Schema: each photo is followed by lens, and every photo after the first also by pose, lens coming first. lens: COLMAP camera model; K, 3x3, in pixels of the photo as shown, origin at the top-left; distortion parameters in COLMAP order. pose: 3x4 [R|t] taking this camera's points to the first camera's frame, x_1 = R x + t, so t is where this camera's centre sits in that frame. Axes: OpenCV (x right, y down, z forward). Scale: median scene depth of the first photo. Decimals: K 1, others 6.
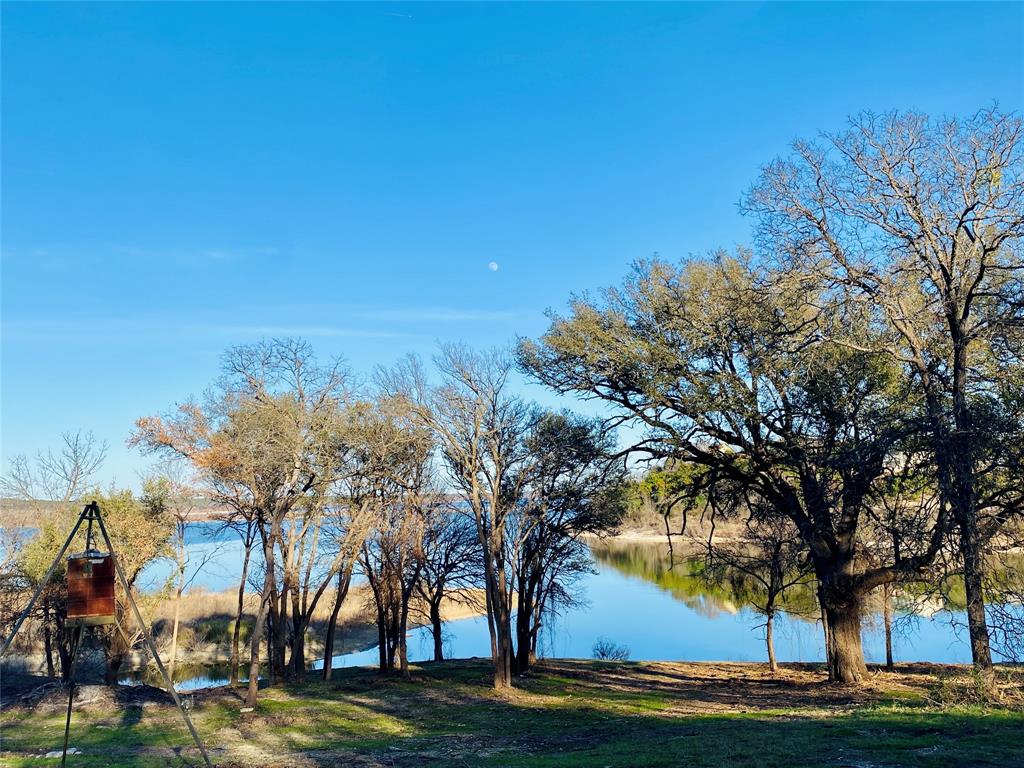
lens RADIAL K [[955.3, 0, 512.4], [0, 955.3, 384.4], [0, 0, 1]] dist [0.019759, 0.000000]
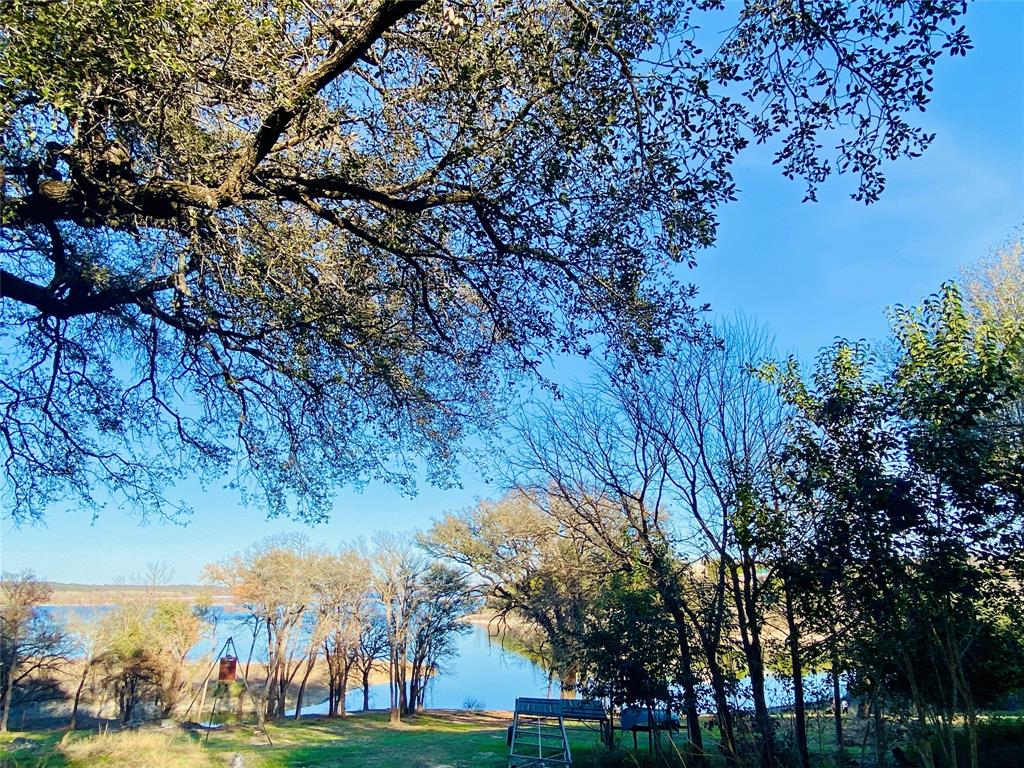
lens RADIAL K [[625.1, 0, 511.6], [0, 625.1, 383.1], [0, 0, 1]] dist [-0.003966, 0.000246]
pose [[0.992497, 0.054829, 0.109285, 0.031218], [-0.031125, 0.977669, -0.207835, -0.059581], [-0.118240, 0.202874, 0.972040, -0.241987]]
